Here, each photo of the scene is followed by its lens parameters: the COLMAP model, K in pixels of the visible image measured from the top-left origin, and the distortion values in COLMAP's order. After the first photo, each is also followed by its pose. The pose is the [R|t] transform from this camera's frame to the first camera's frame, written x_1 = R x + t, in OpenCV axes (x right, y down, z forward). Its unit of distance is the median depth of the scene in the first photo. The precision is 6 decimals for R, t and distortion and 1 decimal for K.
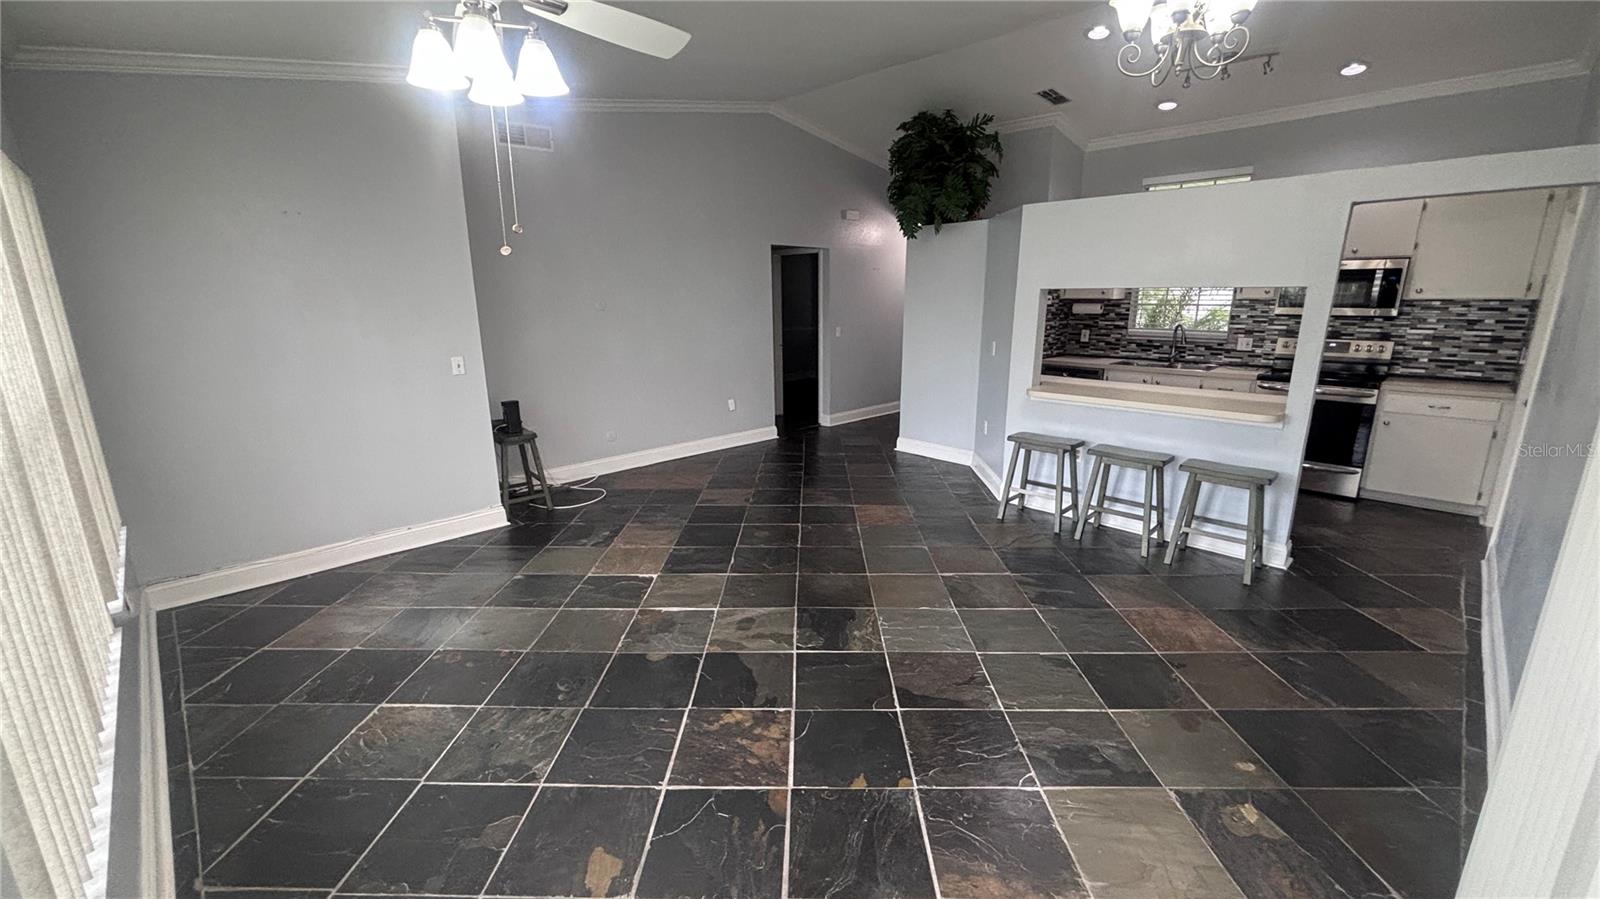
lens RADIAL K [[647.3, 0, 803.2], [0, 647.3, 447.8], [0, 0, 1]] dist [-0.001675, -0.000451]
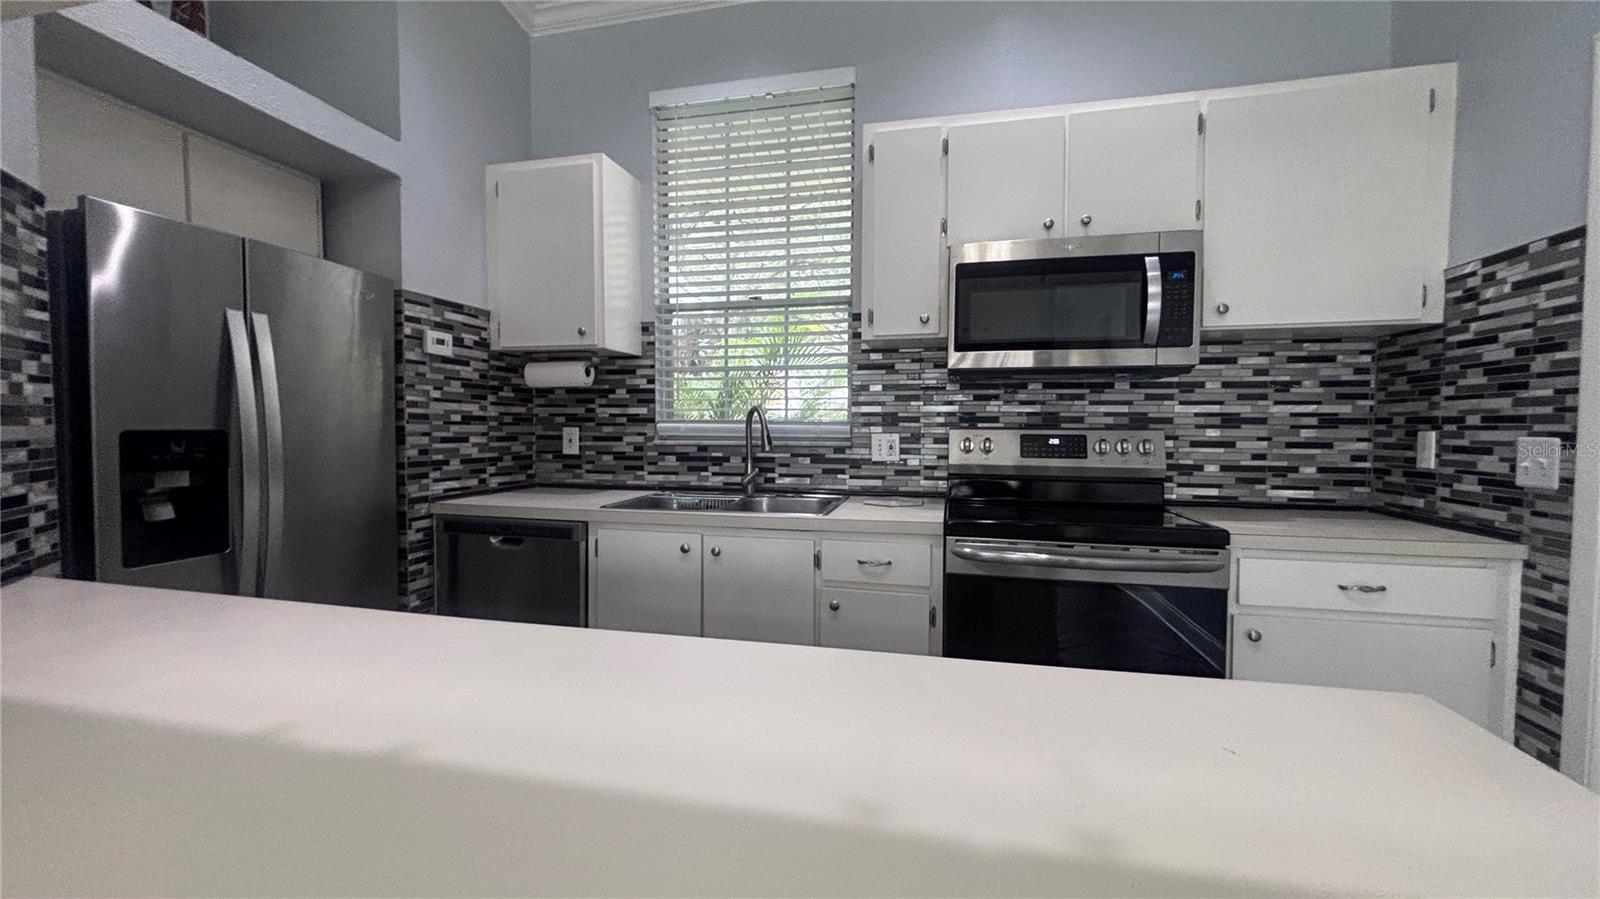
lens RADIAL K [[641.3, 0, 801.4], [0, 641.3, 446.4], [0, 0, 1]] dist [-0.007577, -0.000085]
pose [[0.849480, -0.011140, 0.527504, 0.404988], [0.115819, 0.979329, -0.165830, -0.095680], [-0.514752, 0.201965, 0.833211, 0.670357]]
